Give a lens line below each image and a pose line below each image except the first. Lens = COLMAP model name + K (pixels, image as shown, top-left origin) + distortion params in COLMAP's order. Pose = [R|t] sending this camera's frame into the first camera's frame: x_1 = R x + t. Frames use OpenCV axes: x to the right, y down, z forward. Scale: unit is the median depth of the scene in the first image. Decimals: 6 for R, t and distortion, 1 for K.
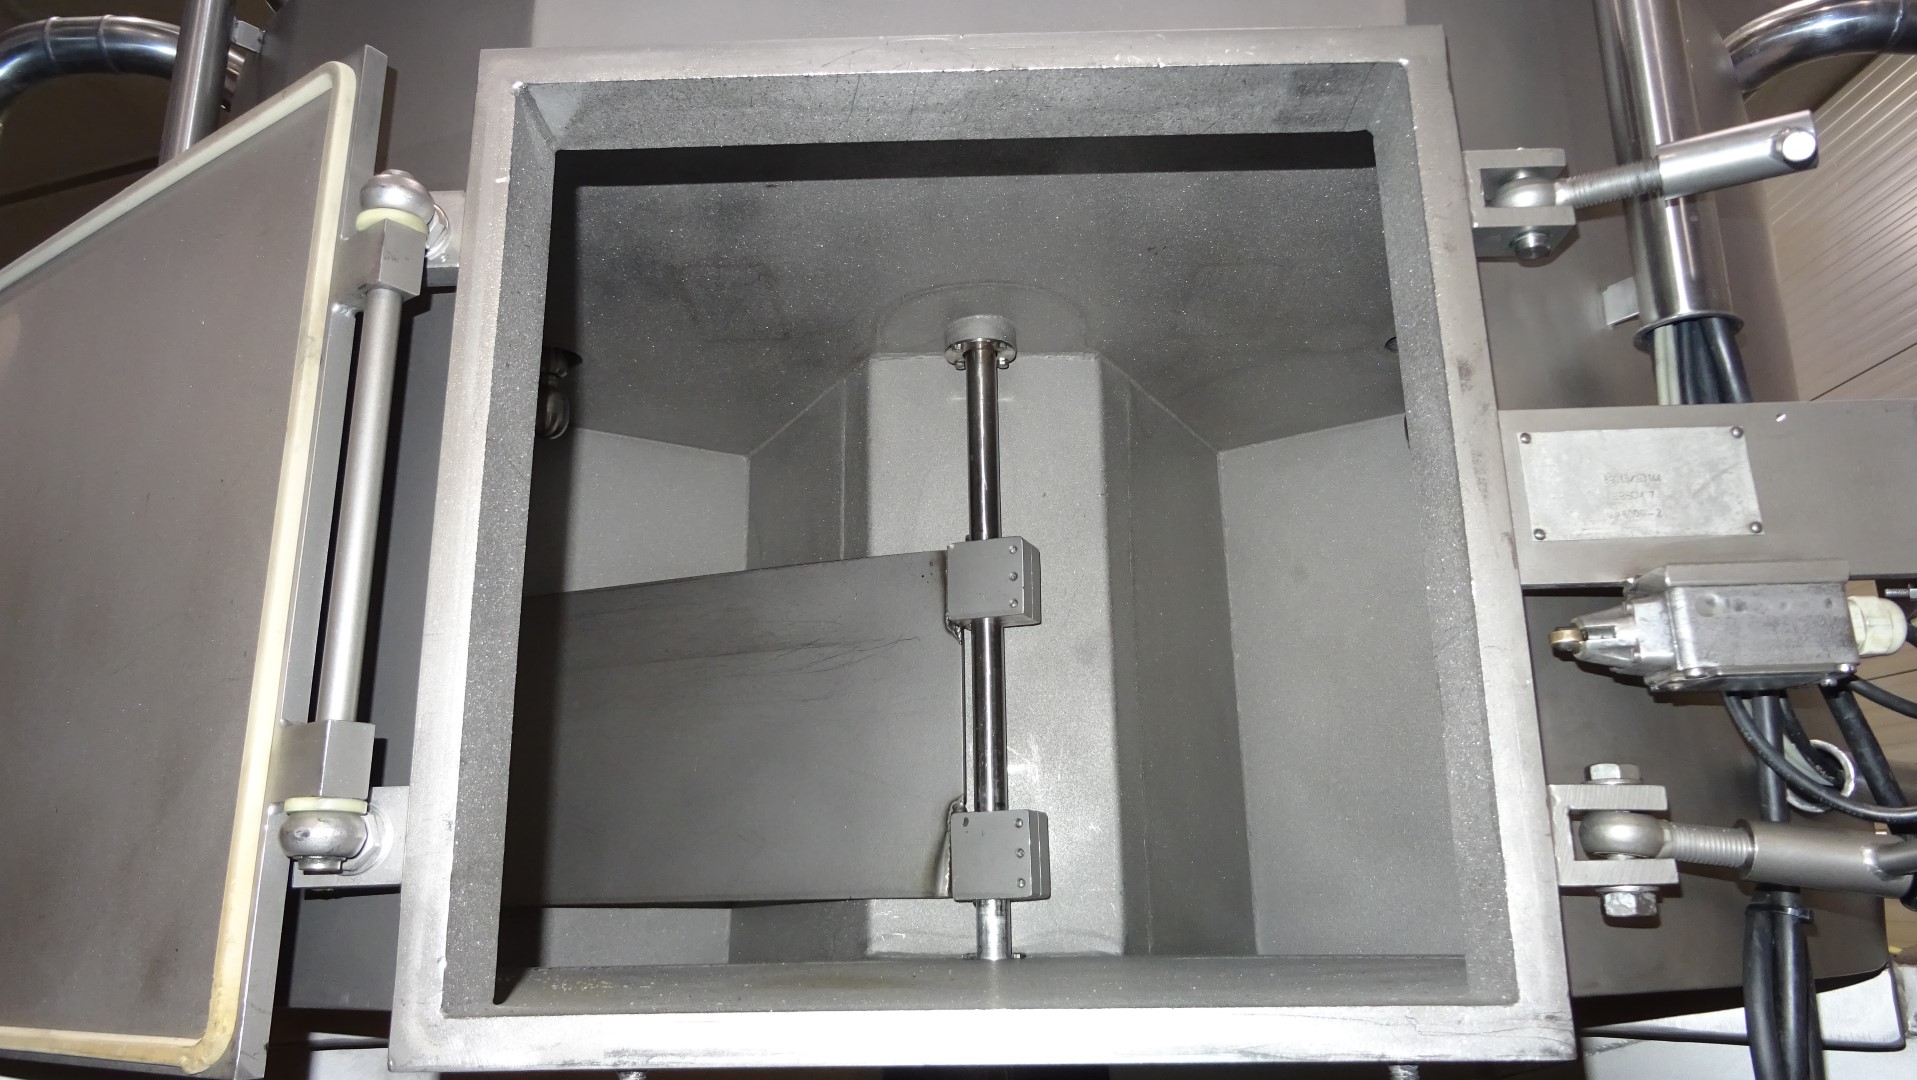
lens RADIAL K [[1375.4, 0, 958.5], [0, 1375.4, 540.0], [0, 0, 1]] dist [-0.006941, -0.002173]
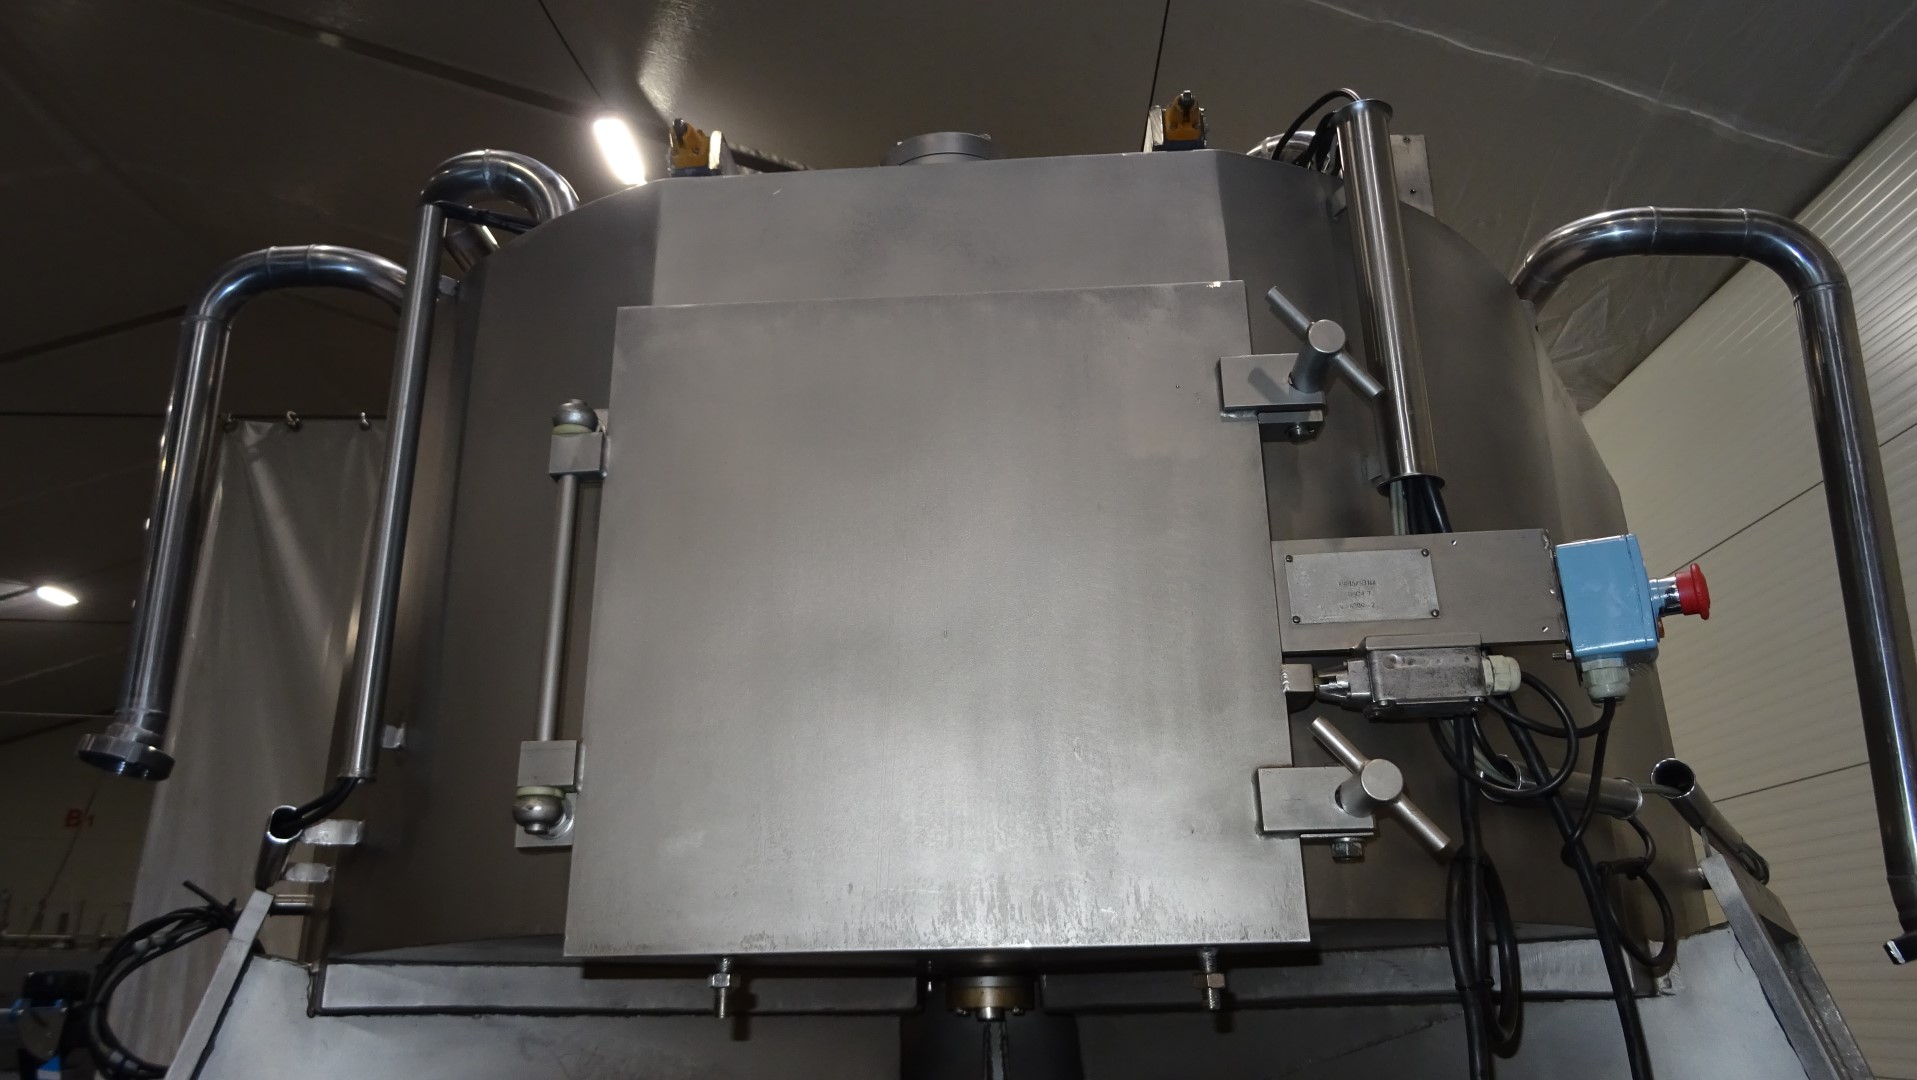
lens RADIAL K [[1375.4, 0, 958.5], [0, 1375.4, 540.0], [0, 0, 1]] dist [-0.006941, -0.002173]
pose [[0.999609, -0.011626, -0.025431, 0.075266], [0.009663, 0.997062, -0.075990, 0.021045], [0.026239, 0.075714, 0.996784, -0.585572]]
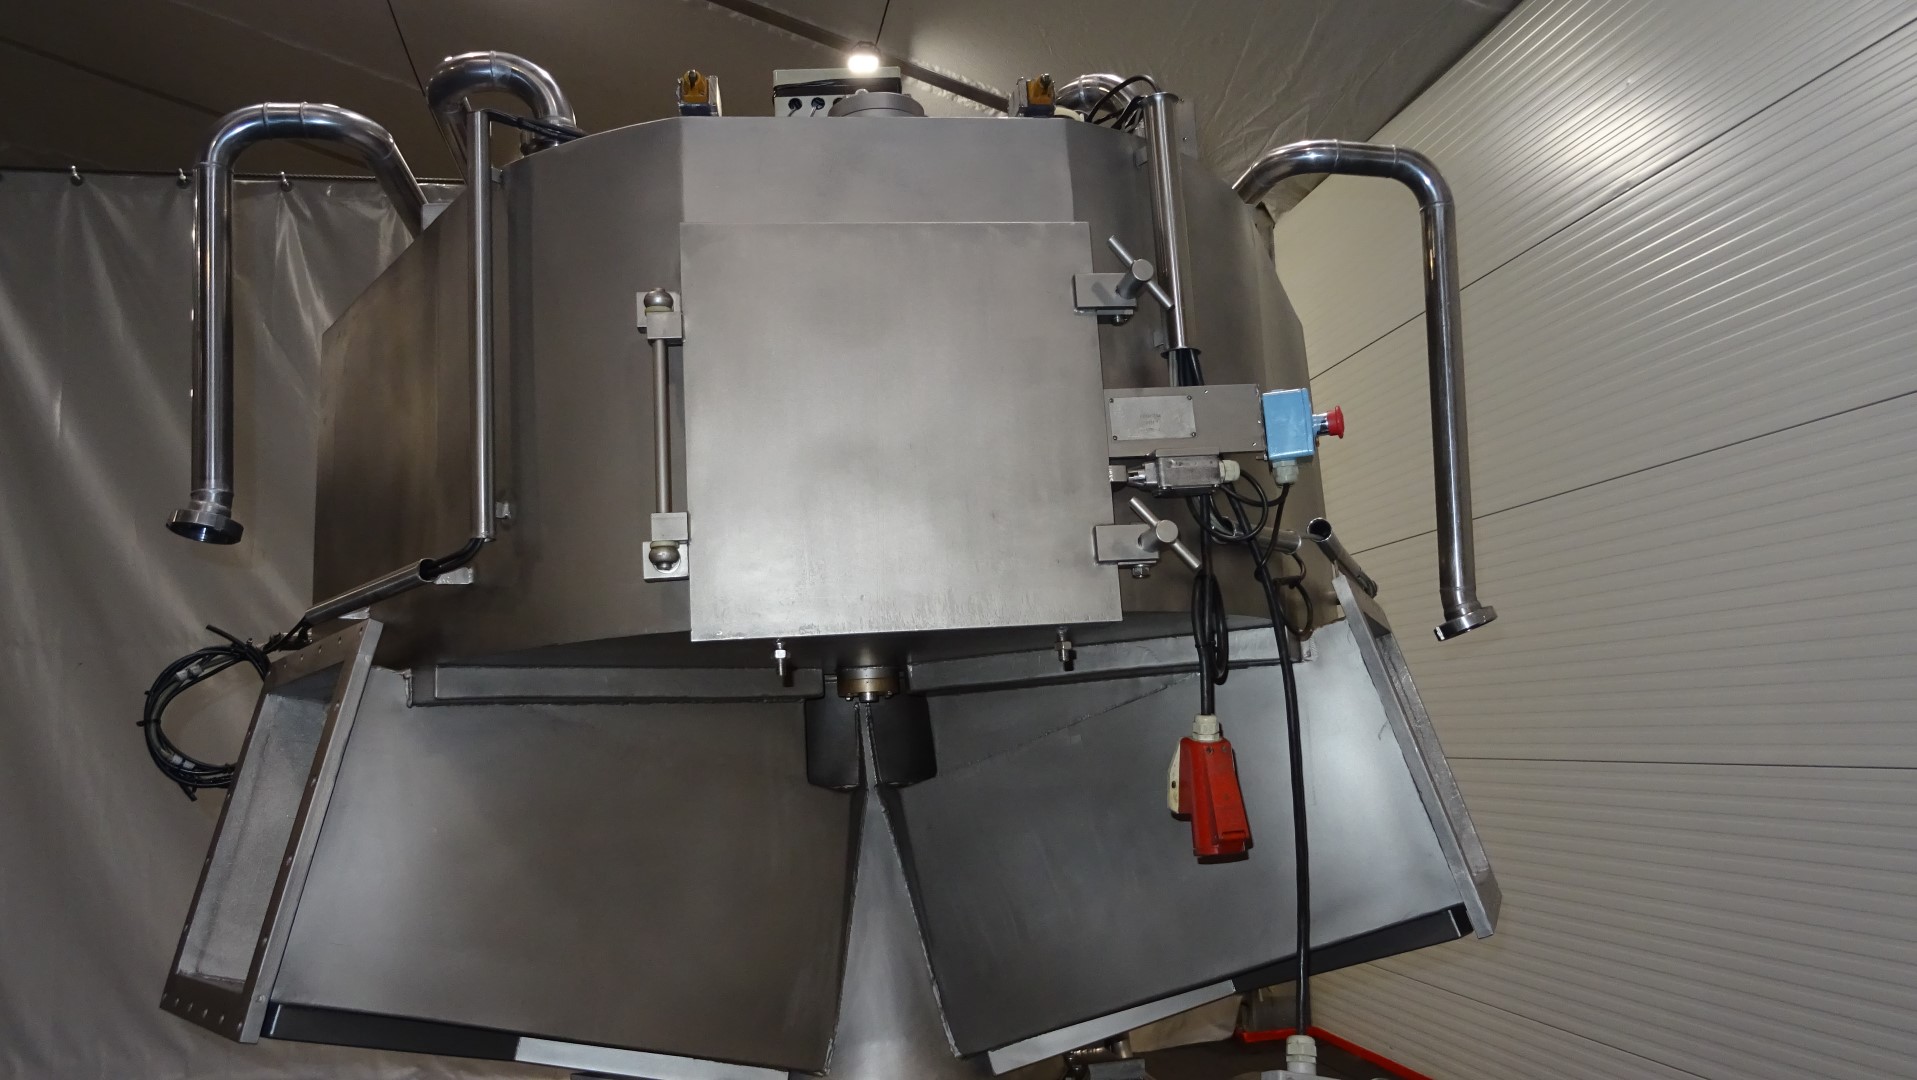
lens RADIAL K [[1375.4, 0, 958.5], [0, 1375.4, 540.0], [0, 0, 1]] dist [-0.006941, -0.002173]
pose [[0.983930, -0.018422, 0.177603, -0.343202], [0.001097, 0.995268, 0.097162, -0.064861], [-0.178552, -0.095406, 0.979294, -1.538609]]
